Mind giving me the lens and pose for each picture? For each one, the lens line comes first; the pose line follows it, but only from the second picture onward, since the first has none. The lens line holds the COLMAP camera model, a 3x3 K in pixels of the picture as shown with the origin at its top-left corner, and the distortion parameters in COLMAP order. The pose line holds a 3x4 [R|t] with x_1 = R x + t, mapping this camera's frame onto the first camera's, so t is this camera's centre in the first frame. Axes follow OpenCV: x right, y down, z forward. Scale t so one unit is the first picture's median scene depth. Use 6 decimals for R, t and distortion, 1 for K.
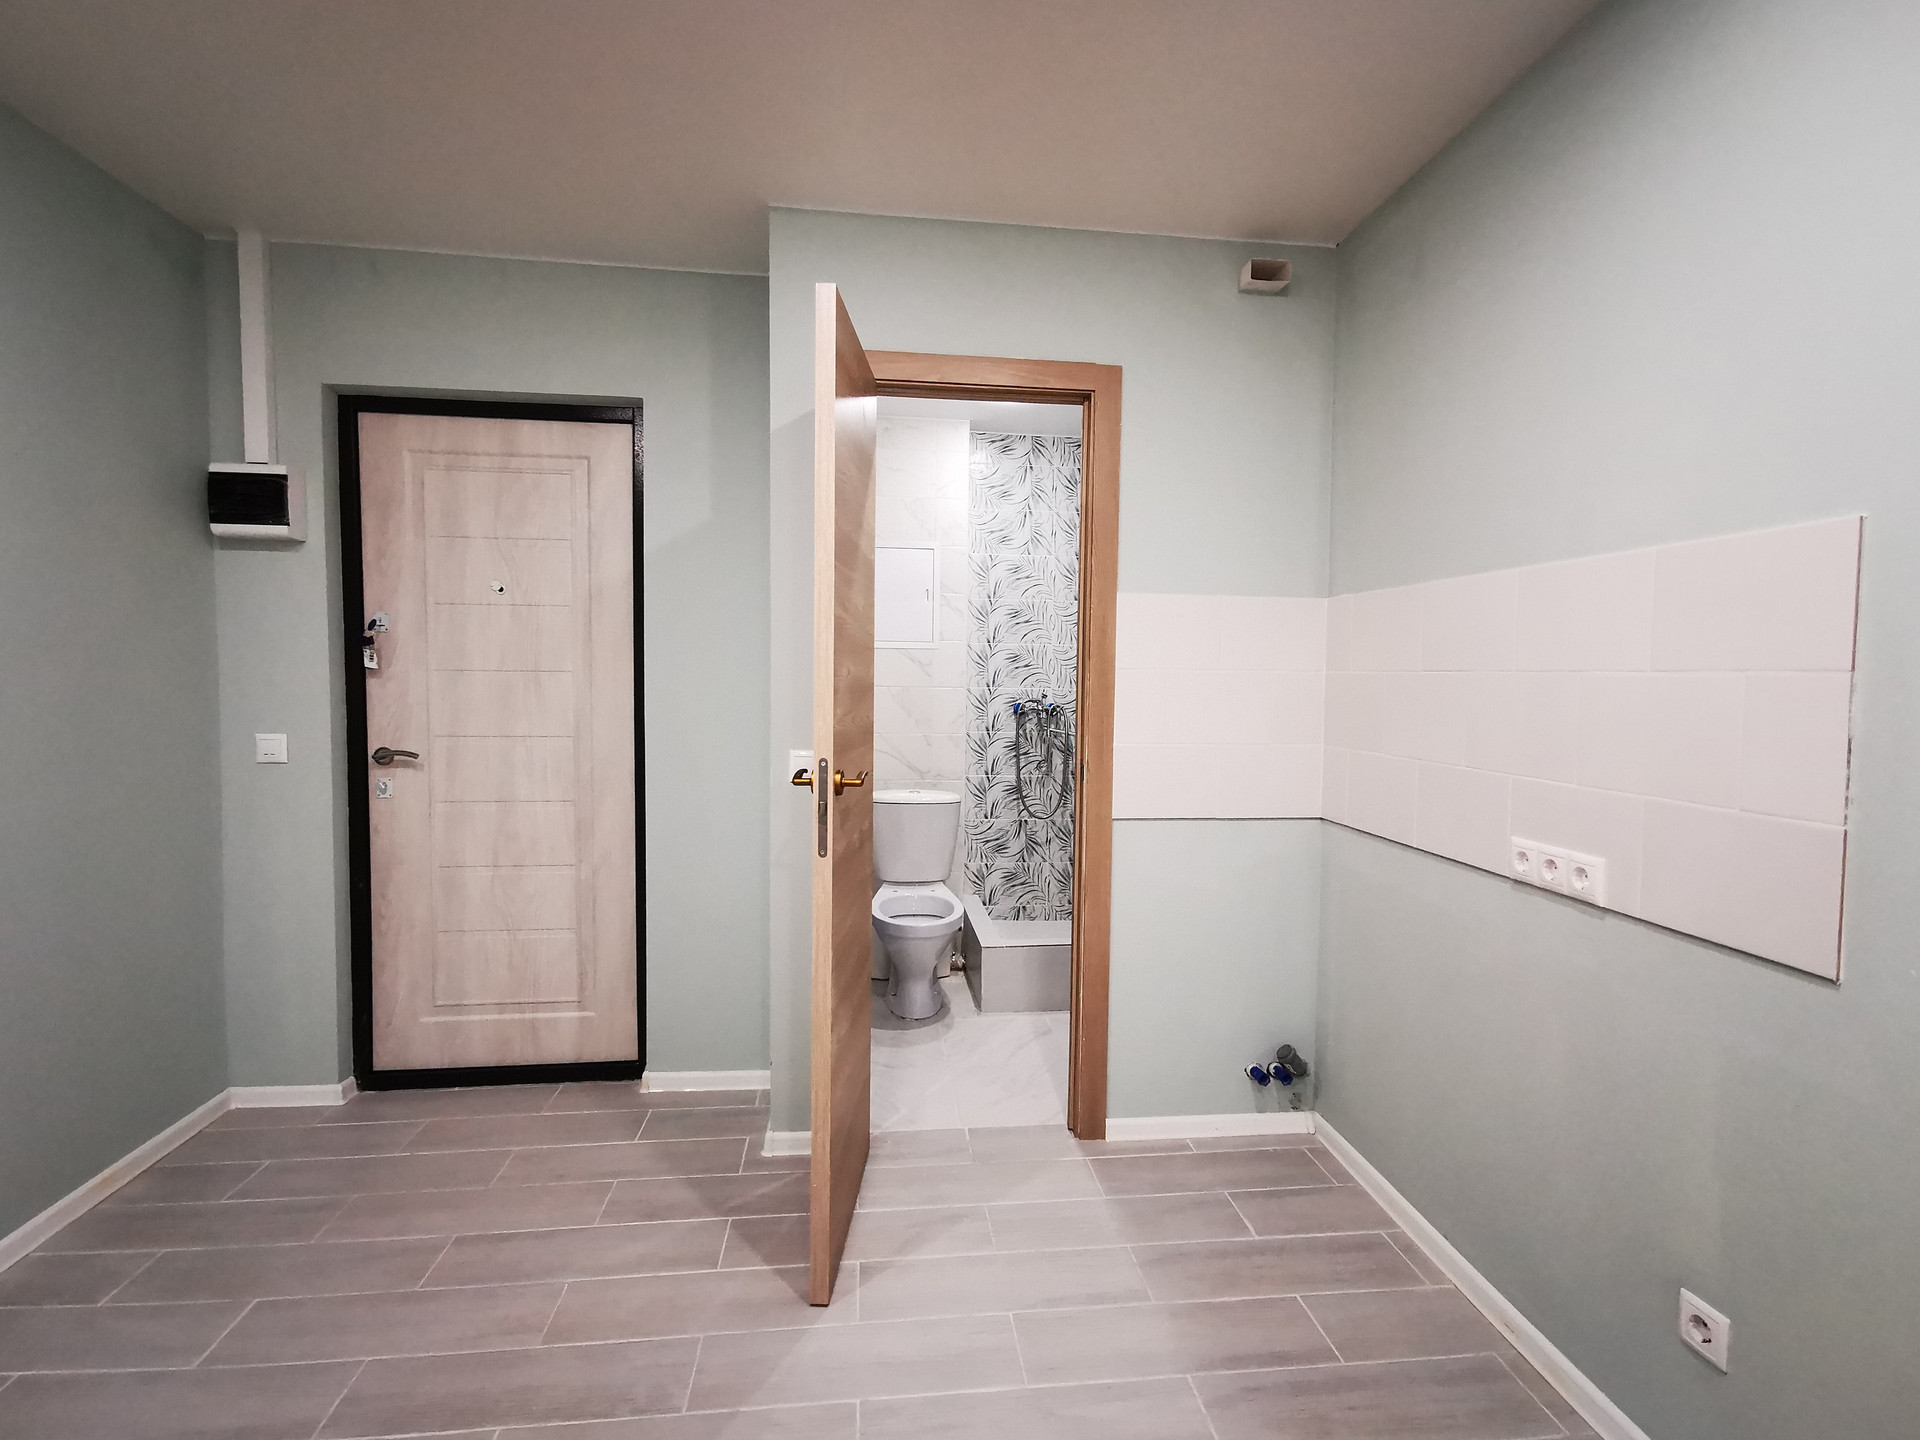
lens RADIAL K [[881.7, 0, 960.0], [0, 881.7, 731.5], [0, 0, 1]] dist [0.004832, 0.000633]
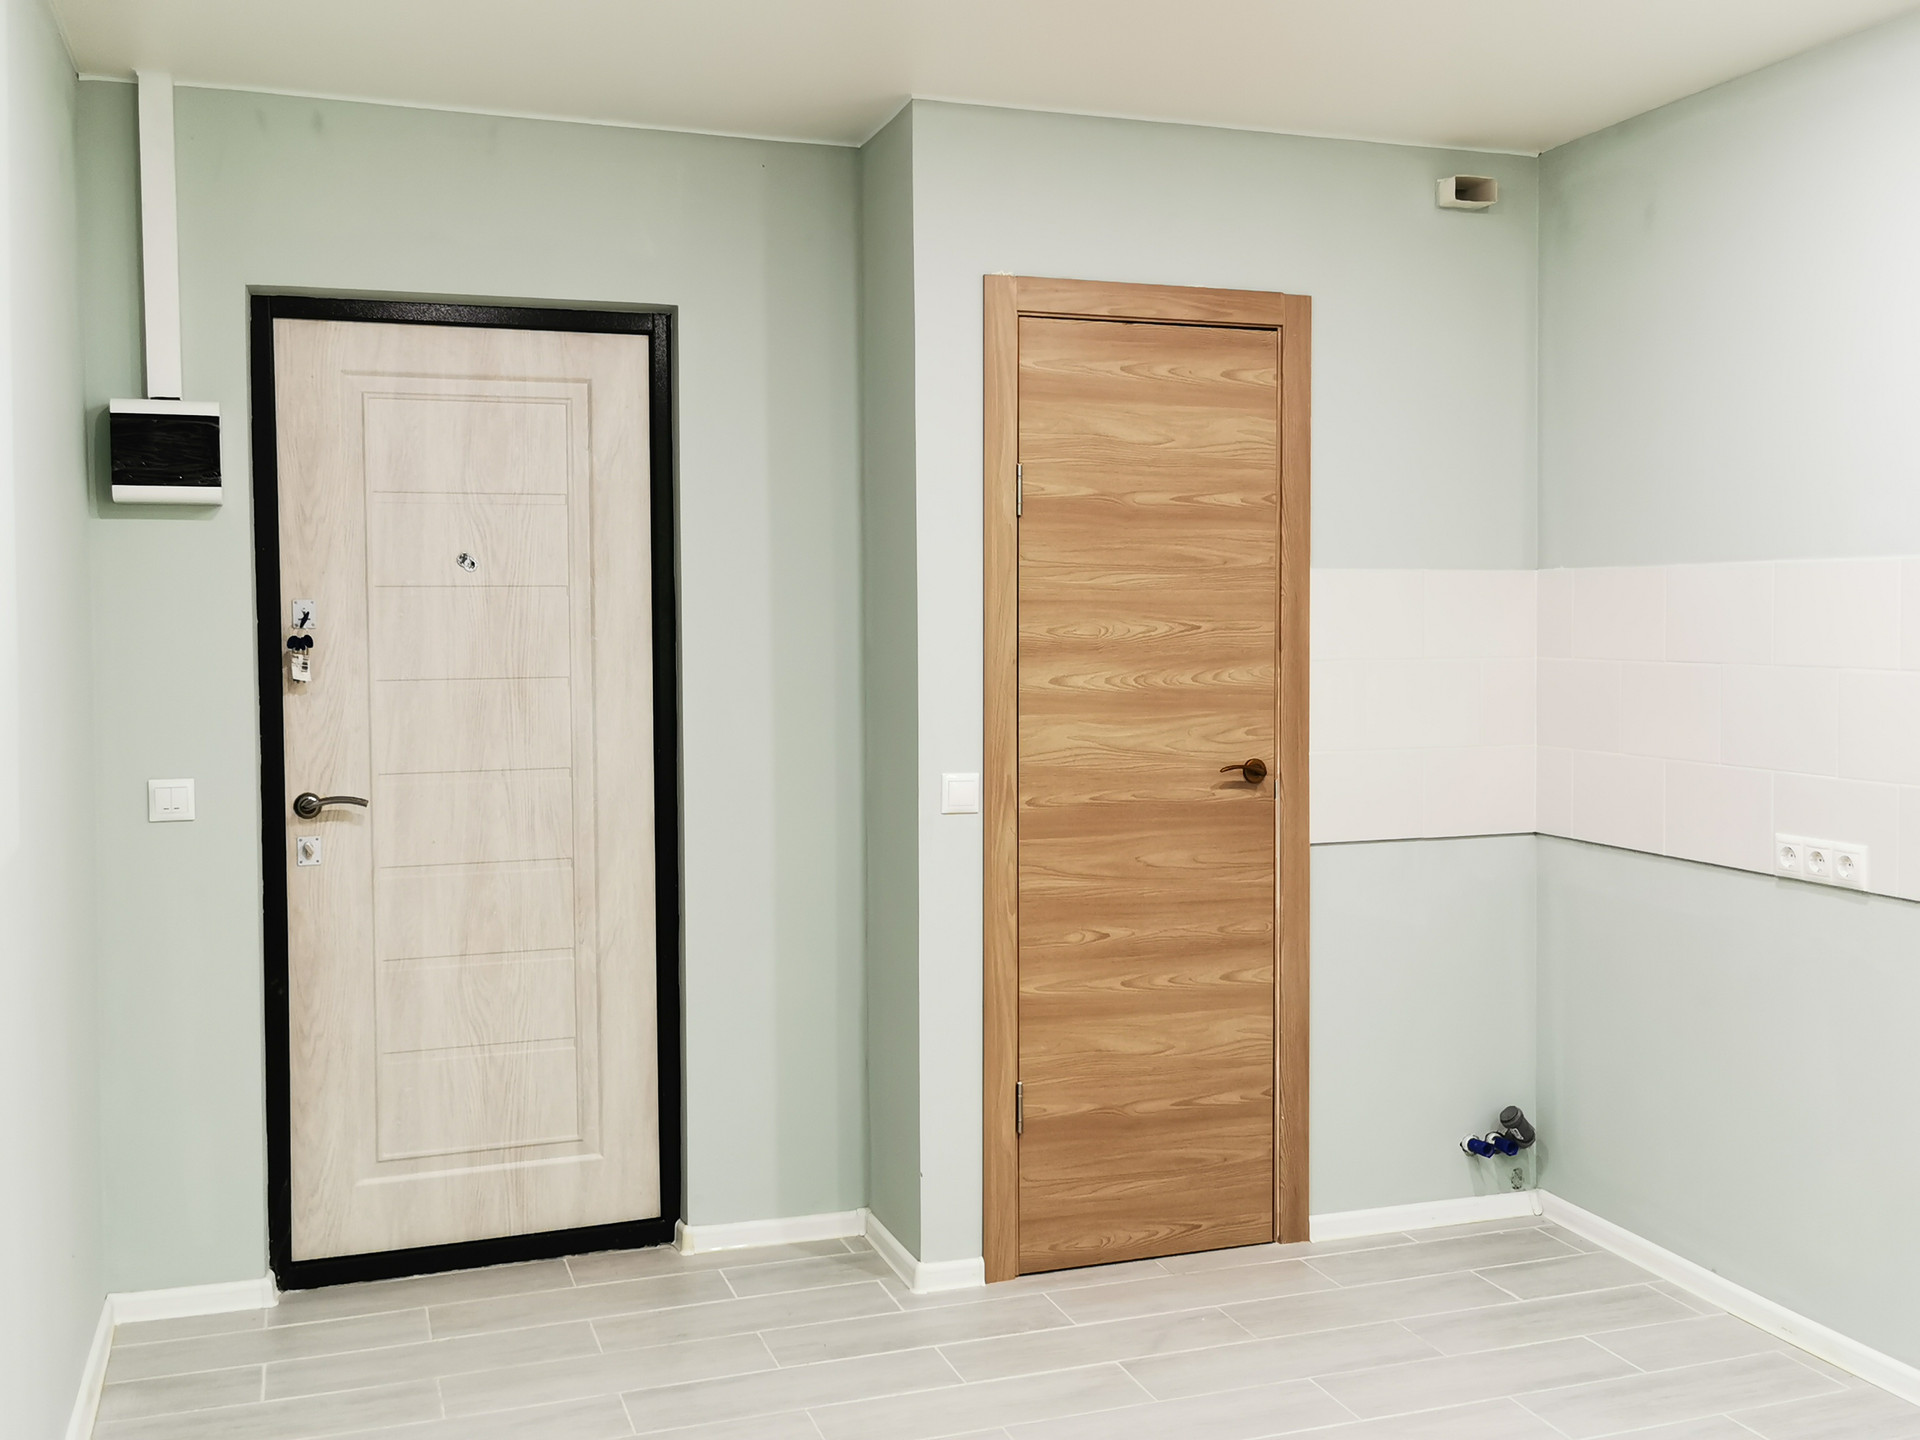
lens RADIAL K [[1812.4, 0, 954.3], [0, 1812.4, 722.7], [0, 0, 1]] dist [0.035978, 0.000000]
pose [[0.974998, -0.030263, 0.220145, -0.497931], [0.030741, 0.999527, 0.001255, -0.025157], [-0.220079, 0.005544, 0.975466, -0.549532]]
